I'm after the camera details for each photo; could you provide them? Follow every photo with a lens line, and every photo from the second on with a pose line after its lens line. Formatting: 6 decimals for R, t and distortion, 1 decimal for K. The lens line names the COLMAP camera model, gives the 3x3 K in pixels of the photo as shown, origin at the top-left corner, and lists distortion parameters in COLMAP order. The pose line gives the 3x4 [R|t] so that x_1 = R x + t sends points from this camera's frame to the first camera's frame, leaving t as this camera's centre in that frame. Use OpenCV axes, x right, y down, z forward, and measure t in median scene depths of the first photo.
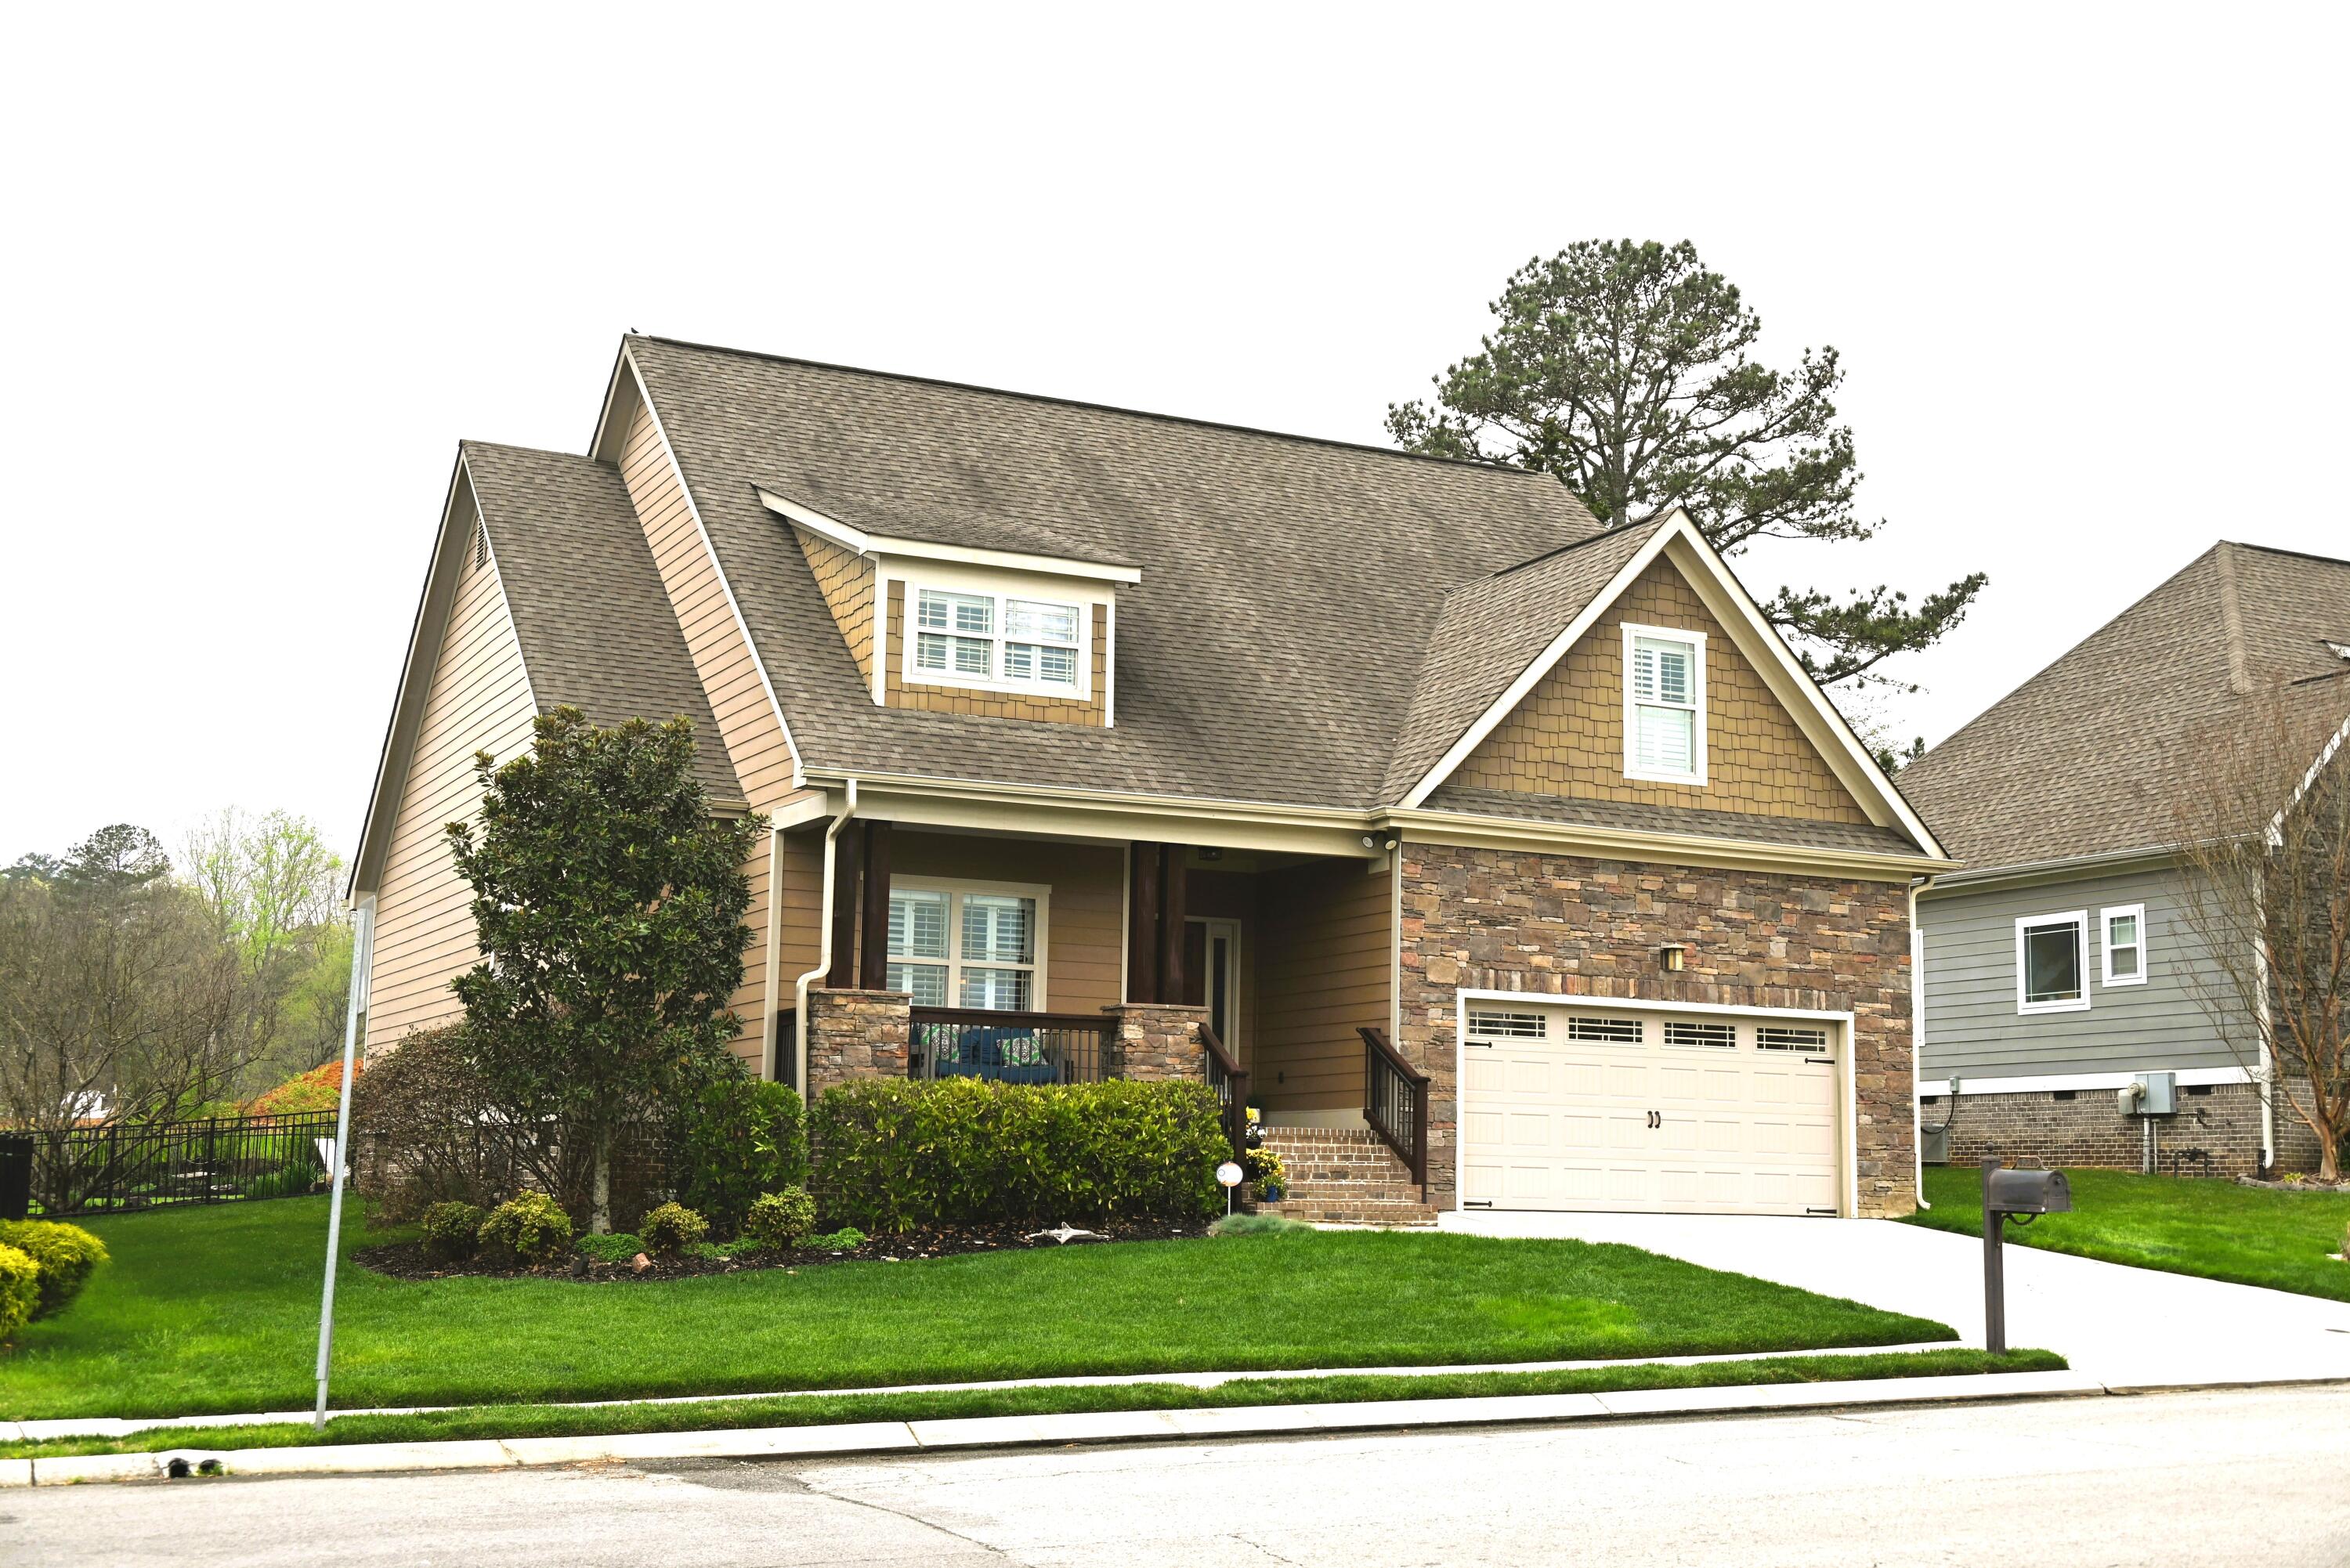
lens RADIAL K [[2756.8, 0, 1177.9], [0, 2756.8, 787.3], [0, 0, 1]] dist [0.000045, 0.000000]
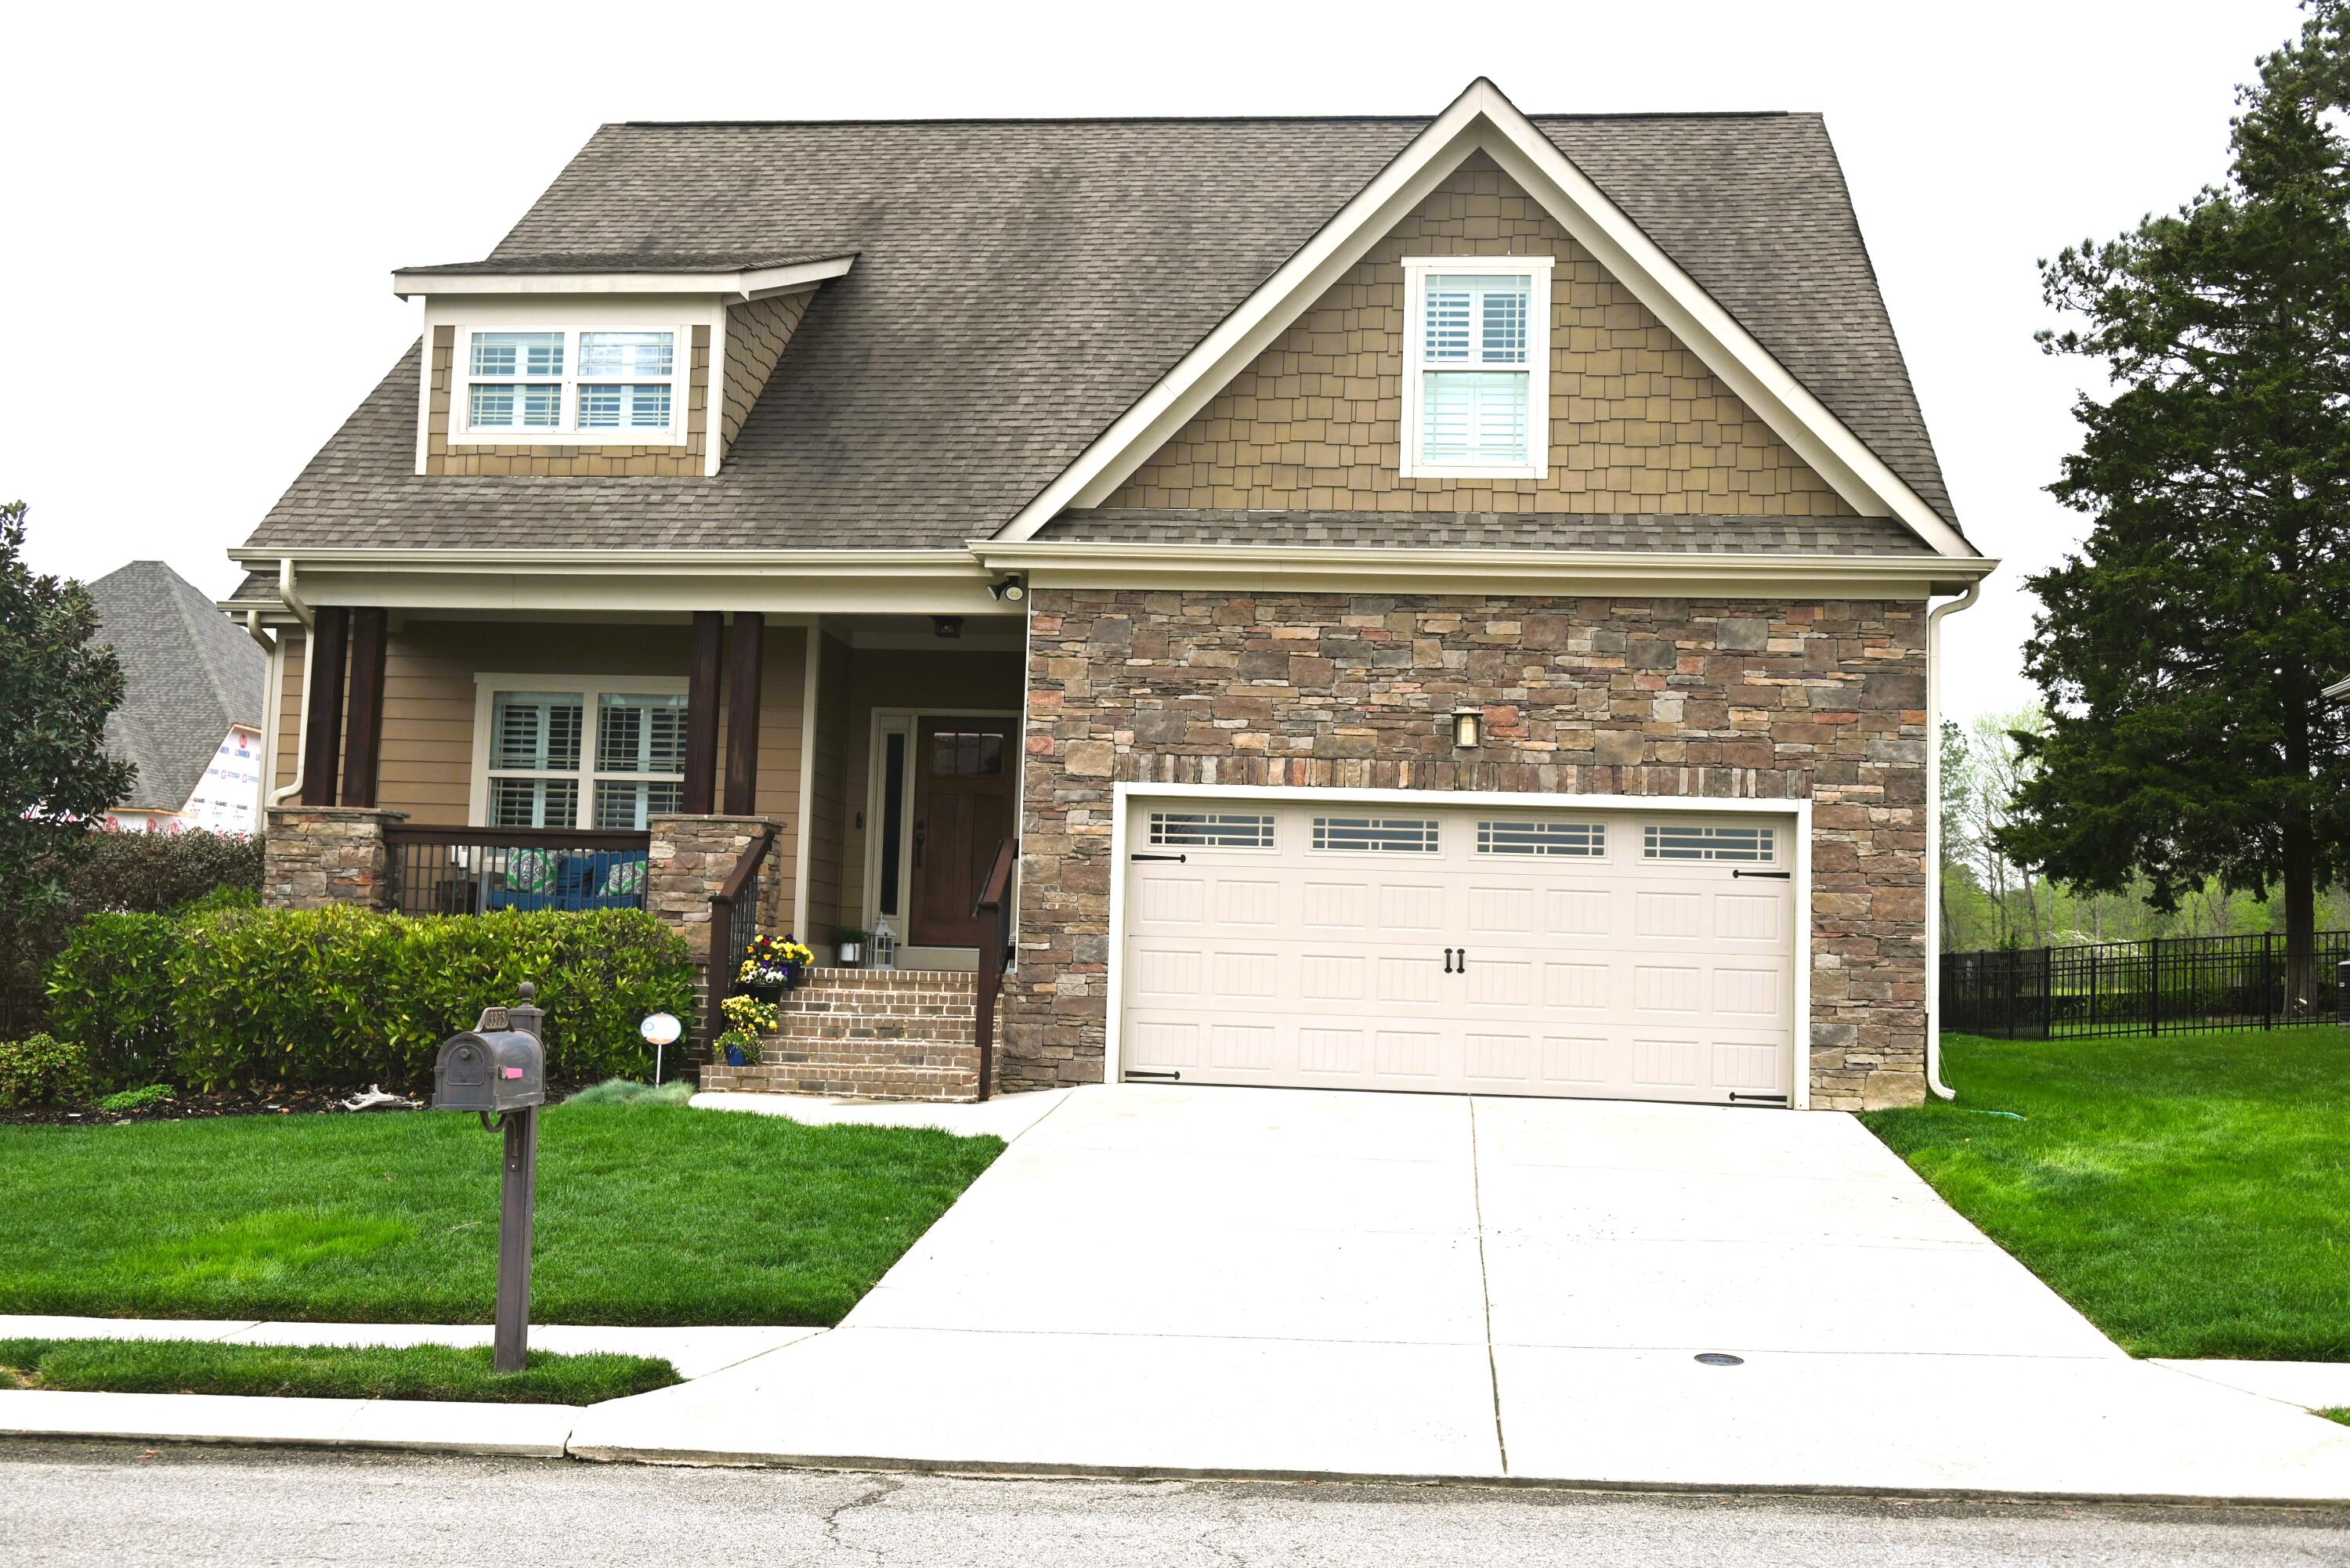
lens RADIAL K [[2494.6, 0, 1175.3], [0, 2494.6, 778.2], [0, 0, 1]] dist [-0.010470, 0.000000]
pose [[0.845391, -0.041673, -0.532520, 0.454699], [0.061392, 0.997926, 0.019368, 0.058148], [0.530609, -0.049066, 0.846196, 0.432625]]
